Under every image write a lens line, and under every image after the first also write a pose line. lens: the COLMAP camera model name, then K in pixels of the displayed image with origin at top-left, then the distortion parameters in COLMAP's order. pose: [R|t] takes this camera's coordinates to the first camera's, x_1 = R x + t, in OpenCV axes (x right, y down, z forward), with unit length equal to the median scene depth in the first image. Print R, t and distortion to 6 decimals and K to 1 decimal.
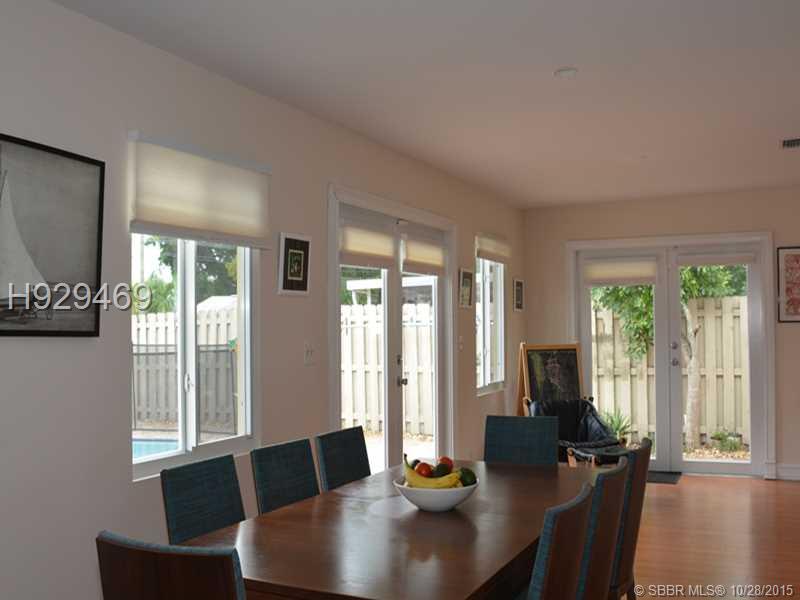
lens RADIAL K [[816.5, 0, 400.0], [0, 816.5, 300.0], [0, 0, 1]] dist [-0.155800, 0.130772]
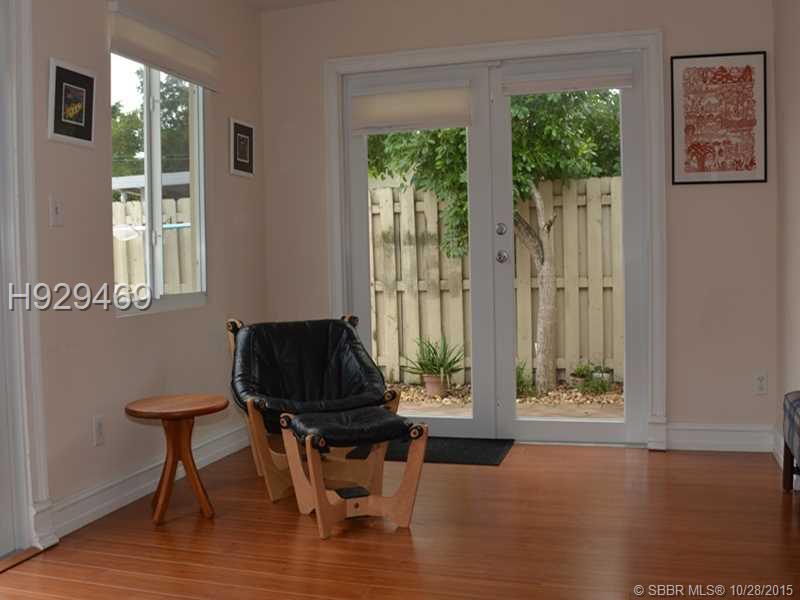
lens RADIAL K [[816.5, 0, 400.0], [0, 816.5, 300.0], [0, 0, 1]] dist [-0.155800, 0.130772]
pose [[0.989531, -0.020001, 0.142927, 0.137267], [0.008002, 0.996431, 0.084035, 0.044222], [-0.144098, -0.082012, 0.986159, 0.313909]]
